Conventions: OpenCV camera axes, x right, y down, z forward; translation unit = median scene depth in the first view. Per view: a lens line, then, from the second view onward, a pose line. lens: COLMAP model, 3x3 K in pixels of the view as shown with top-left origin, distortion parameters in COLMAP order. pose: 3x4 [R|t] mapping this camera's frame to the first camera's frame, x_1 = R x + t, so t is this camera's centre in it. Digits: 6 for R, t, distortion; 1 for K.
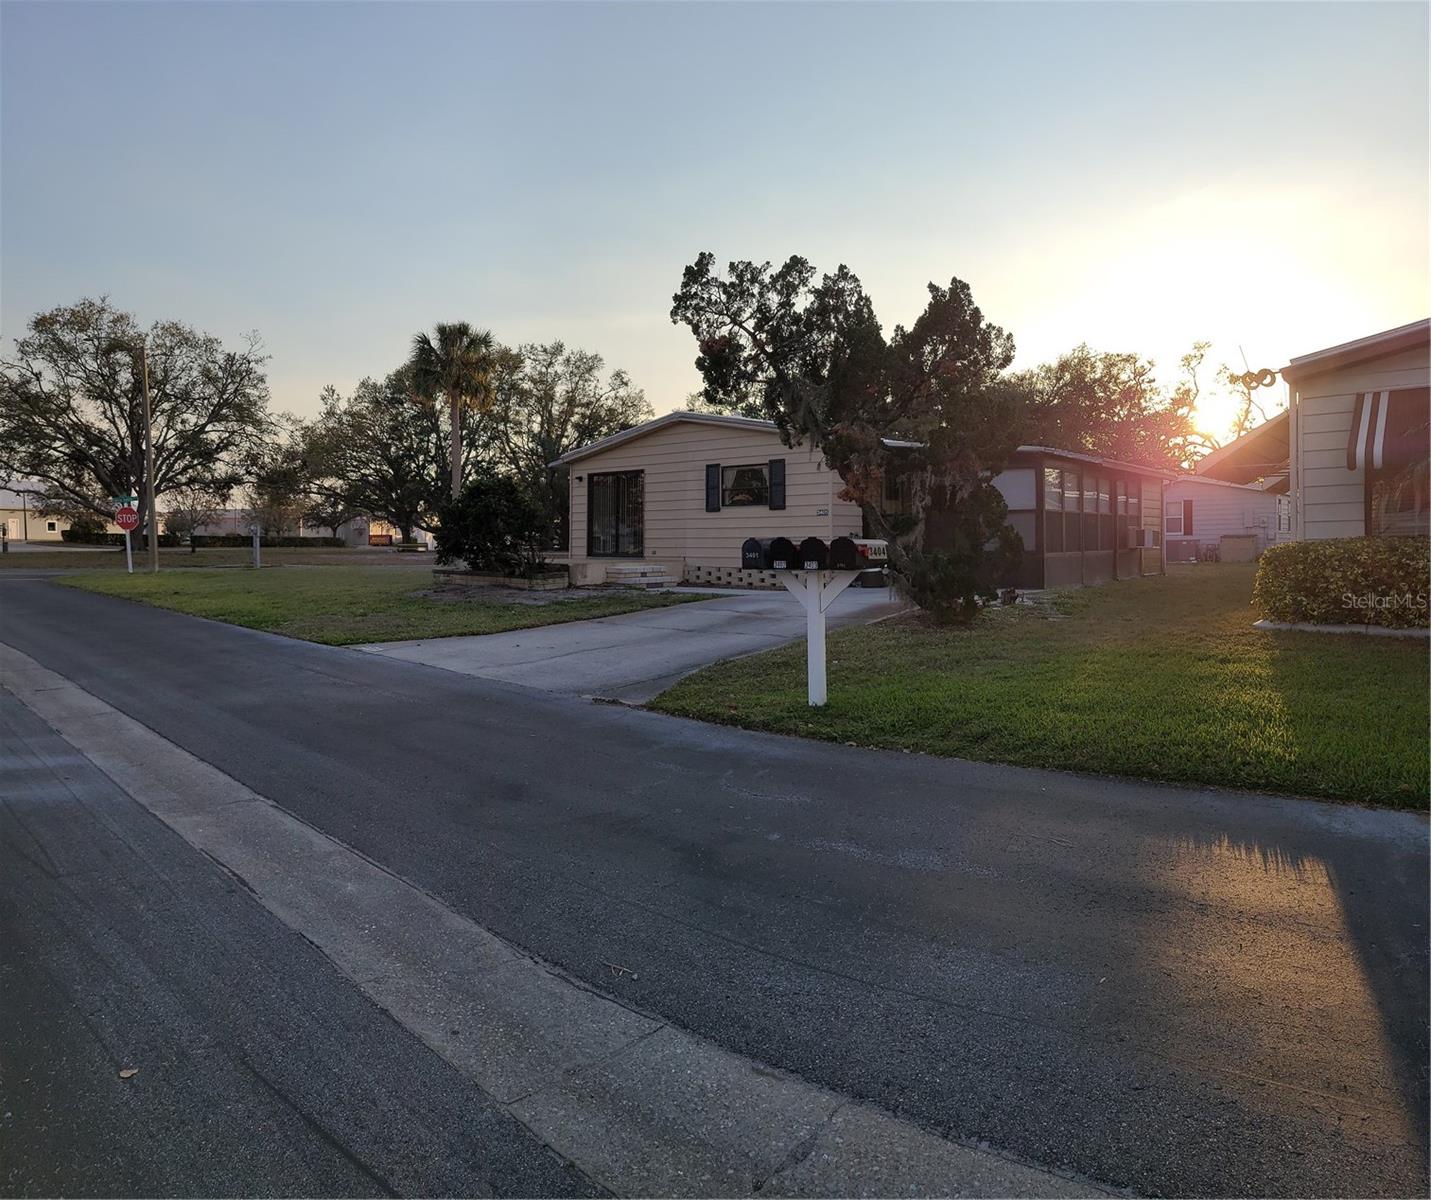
lens RADIAL K [[874.7, 0, 610.6], [0, 874.7, 599.8], [0, 0, 1]] dist [0.000158, -0.000097]
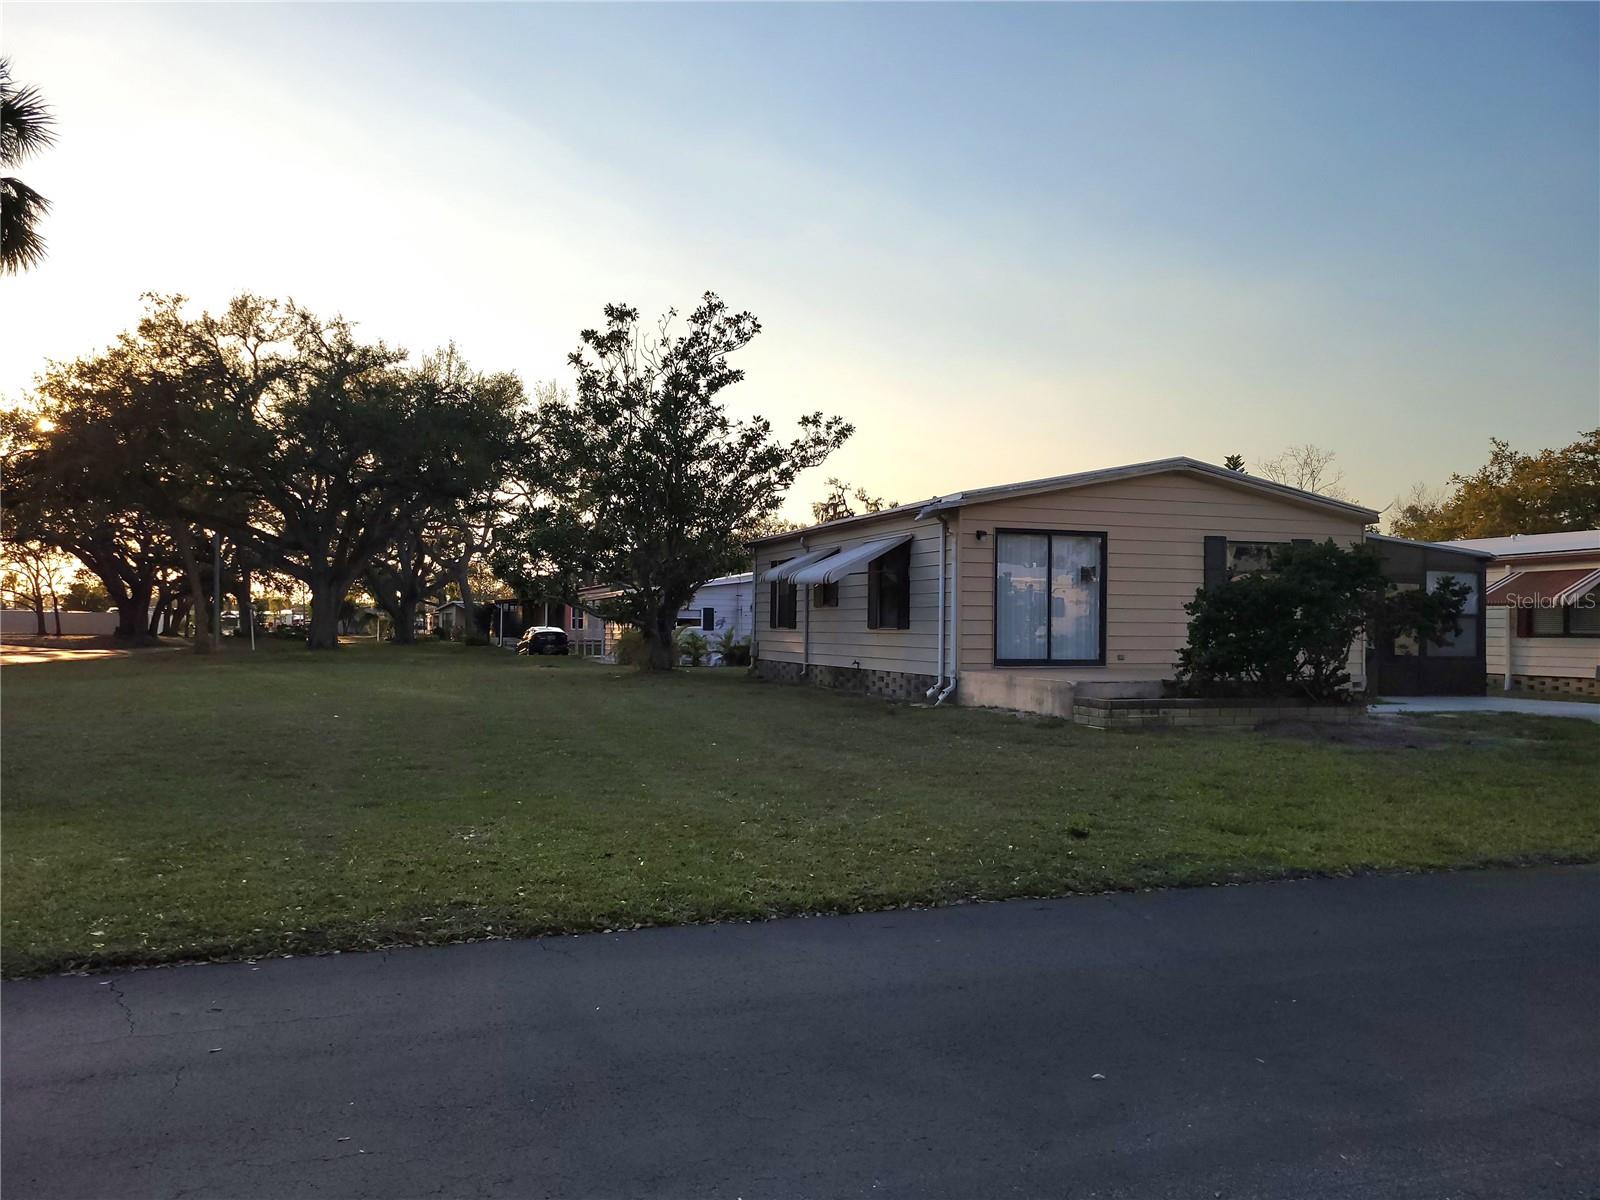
lens RADIAL K [[1224.3, 0, 800.0], [0, 1224.3, 600.0], [0, 0, 1]] dist [0.071570, -0.003442]
pose [[0.440616, 0.021018, 0.897450, -0.960260], [0.048644, 0.997698, -0.047248, -0.069464], [-0.896377, 0.064474, 0.438579, 0.858020]]
